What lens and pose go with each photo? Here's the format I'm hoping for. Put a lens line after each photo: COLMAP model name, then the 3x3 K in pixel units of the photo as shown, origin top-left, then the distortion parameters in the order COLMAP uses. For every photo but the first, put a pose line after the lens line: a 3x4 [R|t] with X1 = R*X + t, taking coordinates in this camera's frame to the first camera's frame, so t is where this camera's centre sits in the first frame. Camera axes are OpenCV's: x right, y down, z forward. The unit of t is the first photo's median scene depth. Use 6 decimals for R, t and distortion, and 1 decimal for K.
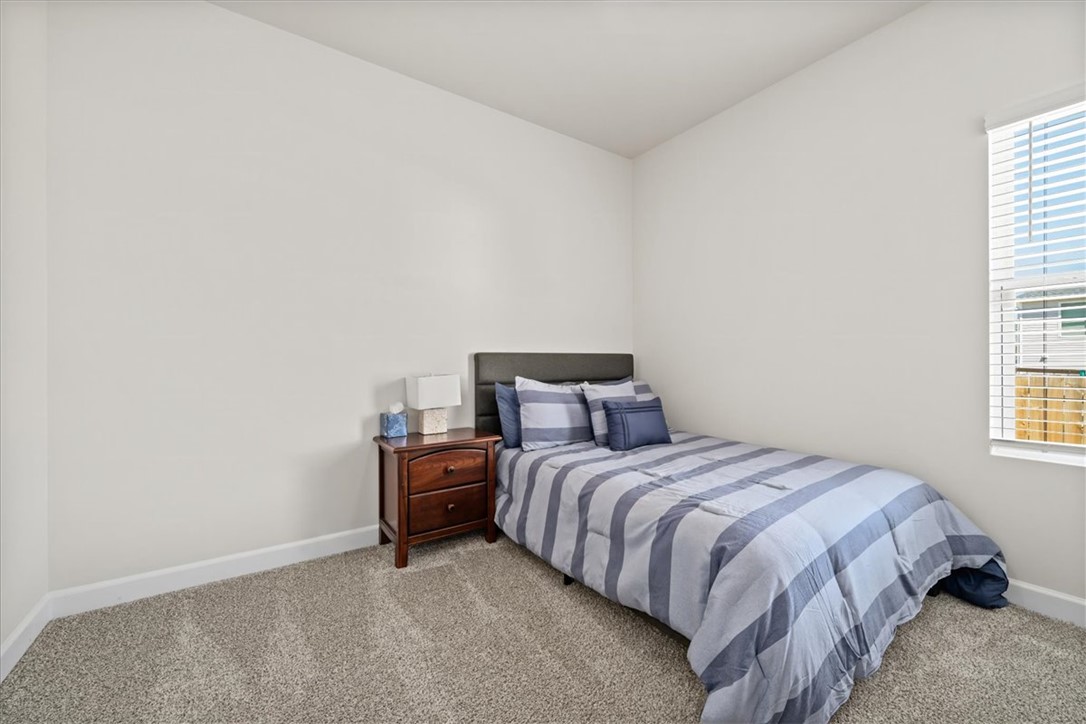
lens RADIAL K [[433.9, 0, 539.4], [0, 433.9, 359.3], [0, 0, 1]] dist [-0.000515, -0.000005]
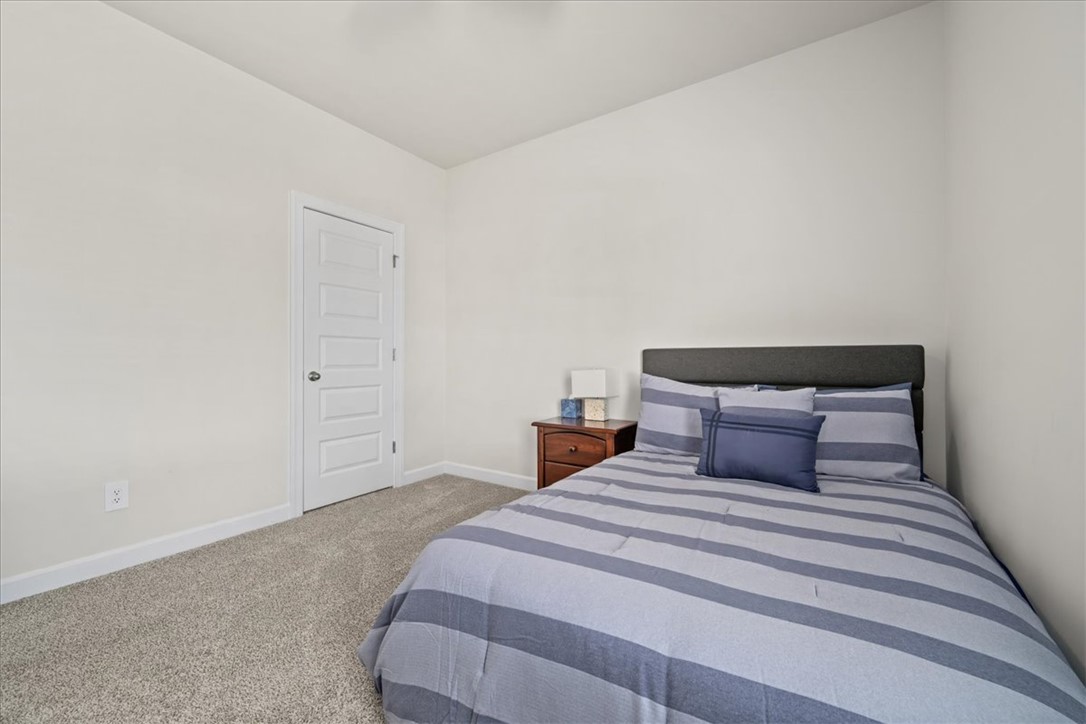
lens RADIAL K [[433.9, 0, 539.4], [0, 433.9, 359.3], [0, 0, 1]] dist [-0.000515, -0.000005]
pose [[0.365596, 0.006893, -0.930748, 0.897403], [0.006208, 0.999932, 0.009844, -0.003322], [0.930753, -0.009377, 0.365529, 0.510728]]
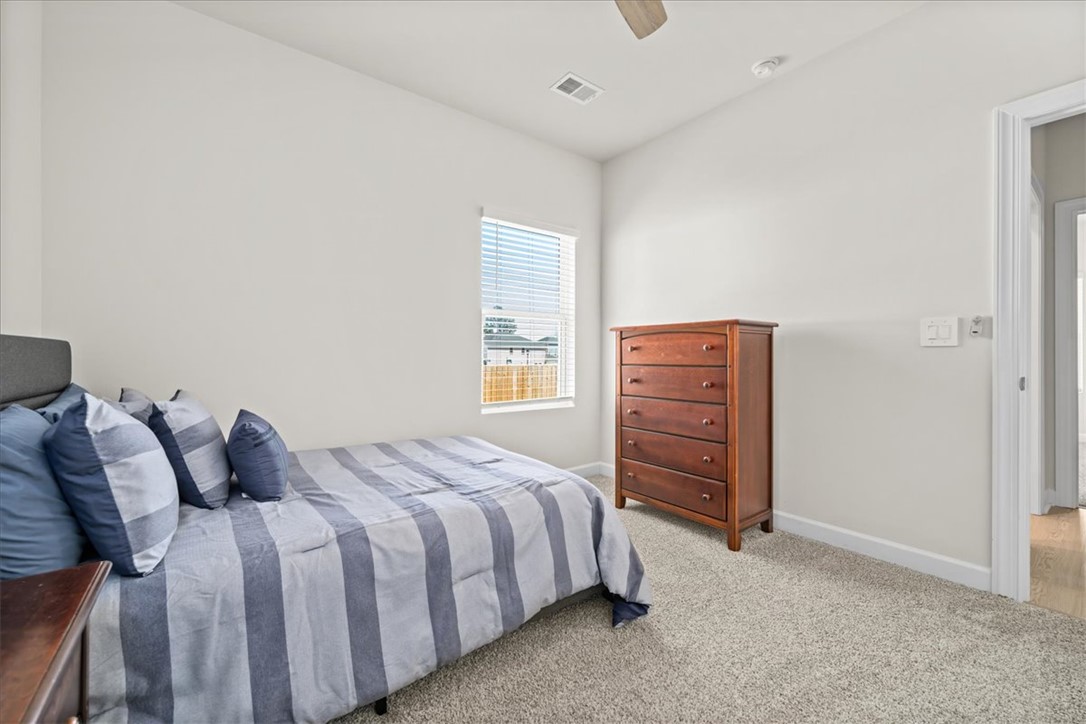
lens RADIAL K [[433.9, 0, 539.4], [0, 433.9, 359.3], [0, 0, 1]] dist [-0.000515, -0.000005]
pose [[-0.045941, -0.001721, 0.998943, -0.522817], [-0.007125, 0.999974, 0.001395, 0.007312], [-0.998919, -0.007053, -0.045952, 0.735385]]
